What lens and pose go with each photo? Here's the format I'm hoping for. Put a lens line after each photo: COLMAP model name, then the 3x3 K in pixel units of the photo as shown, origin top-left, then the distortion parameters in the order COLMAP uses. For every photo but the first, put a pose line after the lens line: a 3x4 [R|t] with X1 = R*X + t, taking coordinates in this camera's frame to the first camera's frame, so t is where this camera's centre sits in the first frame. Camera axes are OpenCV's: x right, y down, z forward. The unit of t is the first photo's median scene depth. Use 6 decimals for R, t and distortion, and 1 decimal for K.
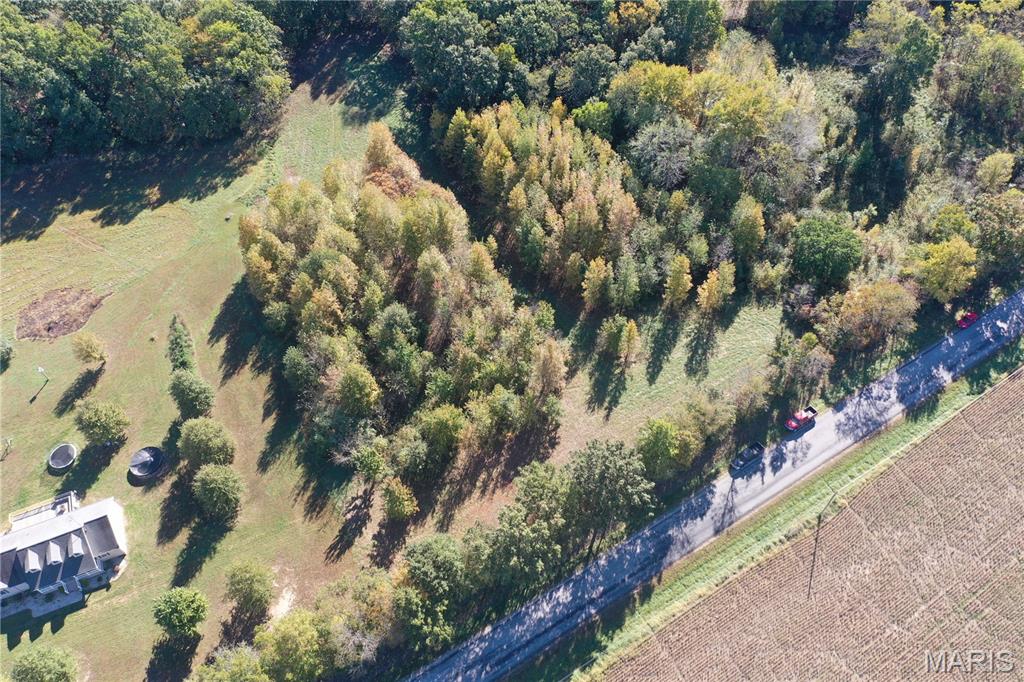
lens RADIAL K [[791.7, 0, 508.5], [0, 791.7, 338.8], [0, 0, 1]] dist [-0.020402, -0.006525]
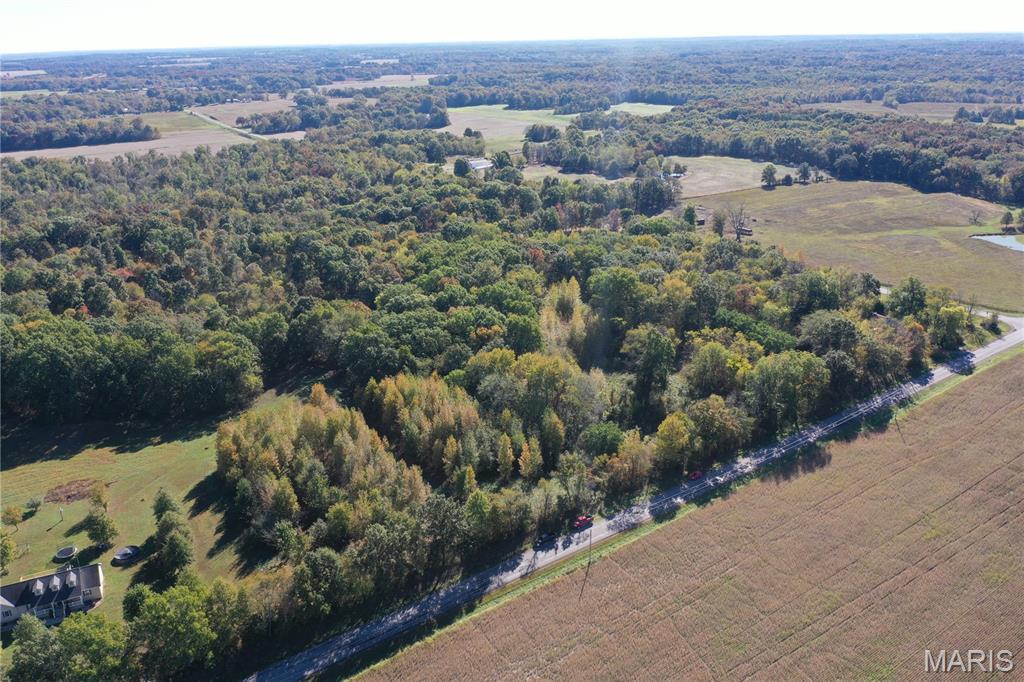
lens RADIAL K [[791.7, 0, 505.8], [0, 791.7, 341.9], [0, 0, 1]] dist [-0.020402, -0.006525]
pose [[0.998547, 0.005750, 0.053585, 0.137656], [0.025784, 0.822138, -0.568703, 0.642122], [-0.047324, 0.569258, 0.820795, -0.395467]]
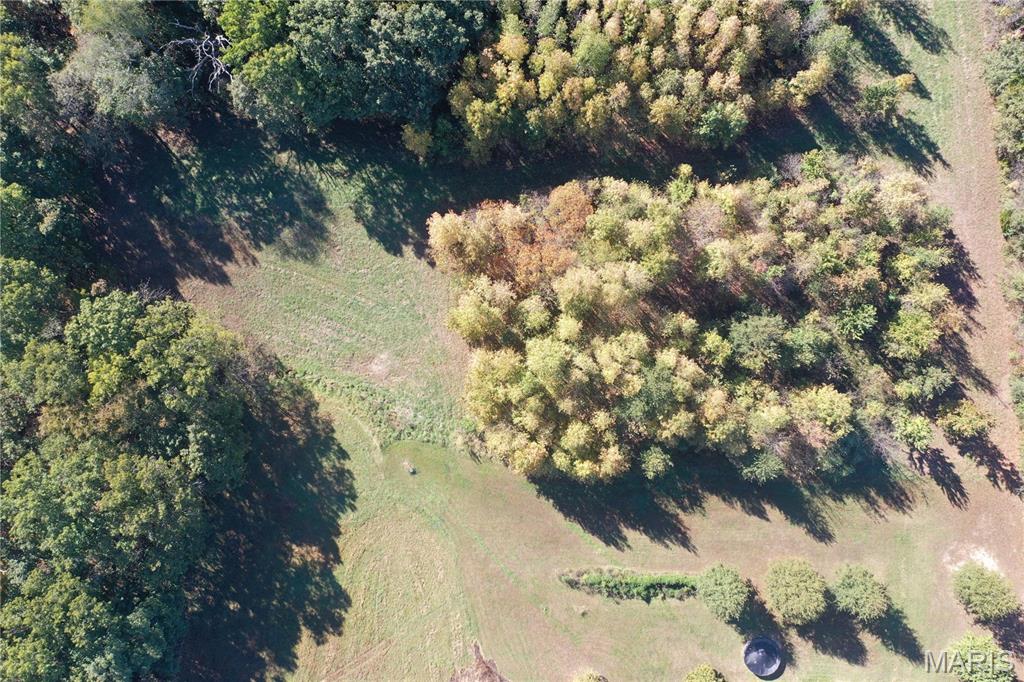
lens RADIAL K [[791.7, 0, 510.3], [0, 791.7, 339.3], [0, 0, 1]] dist [-0.020402, -0.006525]
pose [[0.443764, -0.894774, 0.049535, -0.301197], [0.738283, 0.396365, 0.545741, -0.644486], [-0.507949, -0.205610, 0.836488, 0.467215]]
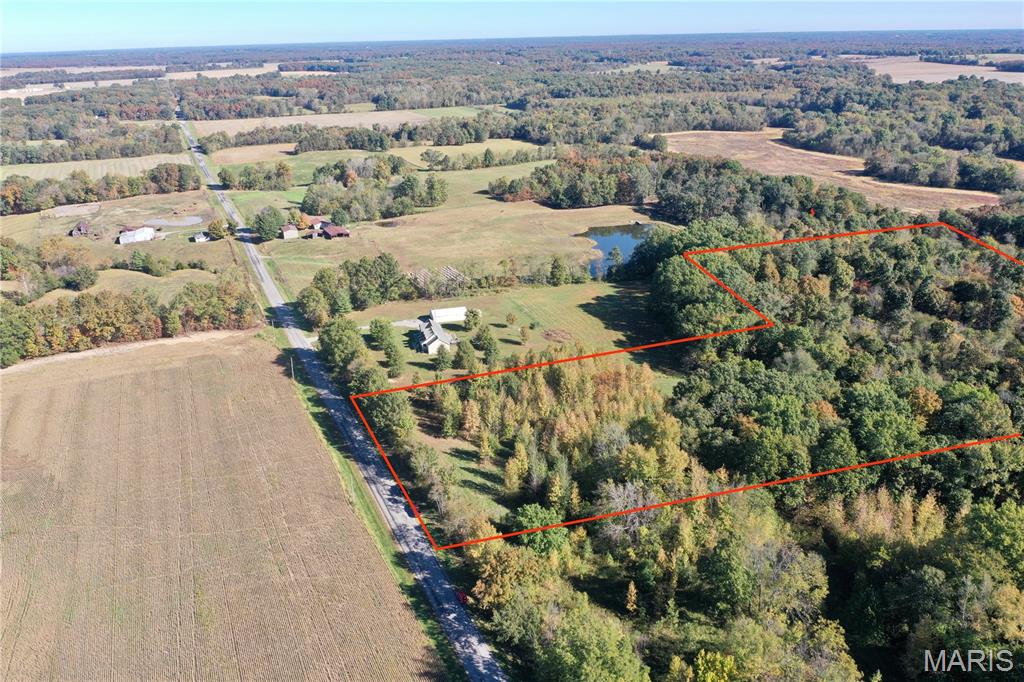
lens RADIAL K [[791.7, 0, 514.7], [0, 791.7, 335.7], [0, 0, 1]] dist [-0.020402, -0.006525]
pose [[-0.124989, 0.396775, -0.909367, 1.605933], [-0.803204, 0.497596, 0.327508, -0.736397], [0.582444, 0.771342, 0.256497, 0.417133]]
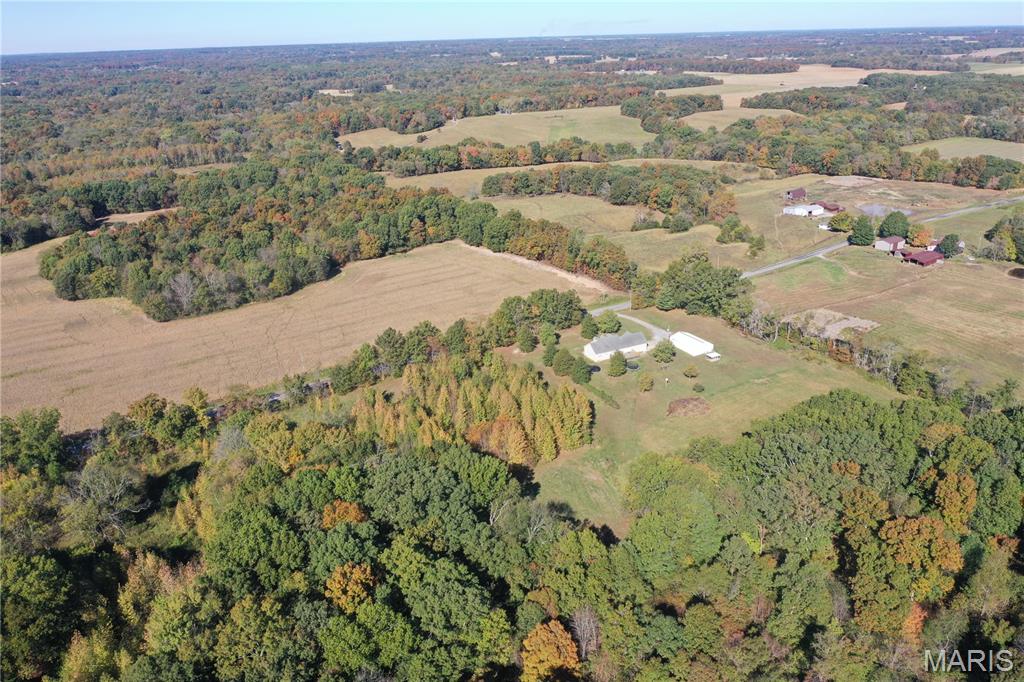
lens RADIAL K [[791.7, 0, 516.0], [0, 791.7, 340.2], [0, 0, 1]] dist [-0.020402, -0.006525]
pose [[-0.993659, 0.099063, -0.053182, -0.120352], [-0.029221, 0.229215, 0.972937, -1.996072], [0.108572, 0.968322, -0.224866, 1.357862]]
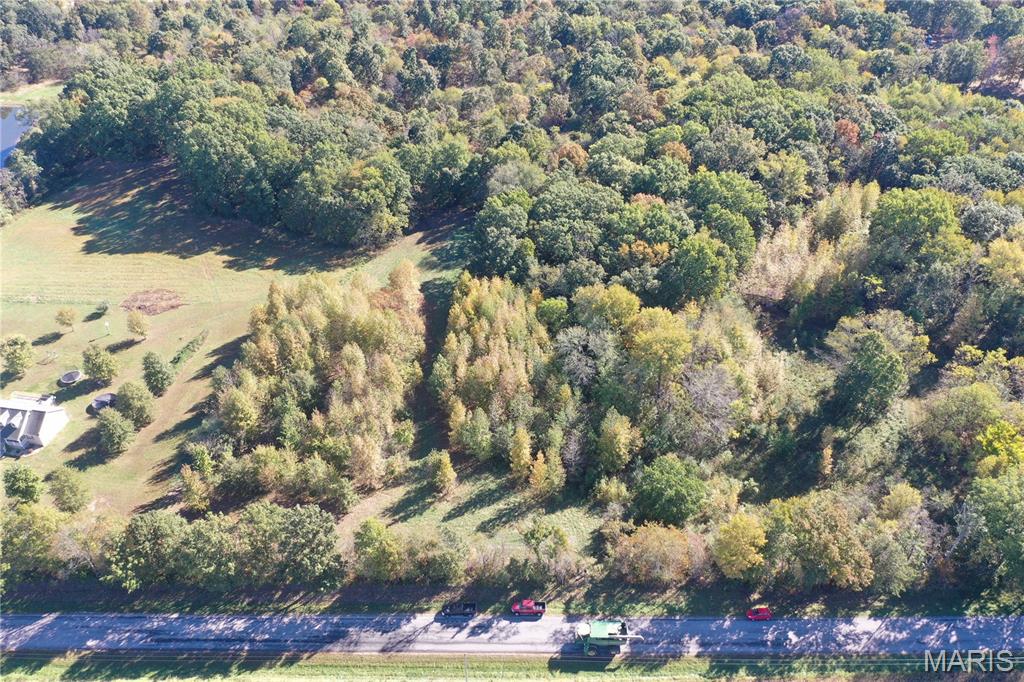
lens RADIAL K [[791.7, 0, 508.5], [0, 791.7, 339.4], [0, 0, 1]] dist [-0.020402, -0.006525]
pose [[0.840990, 0.346851, -0.415246, 0.628743], [-0.453568, 0.870387, -0.191577, 0.006552], [0.294977, 0.349457, 0.889308, -0.036269]]
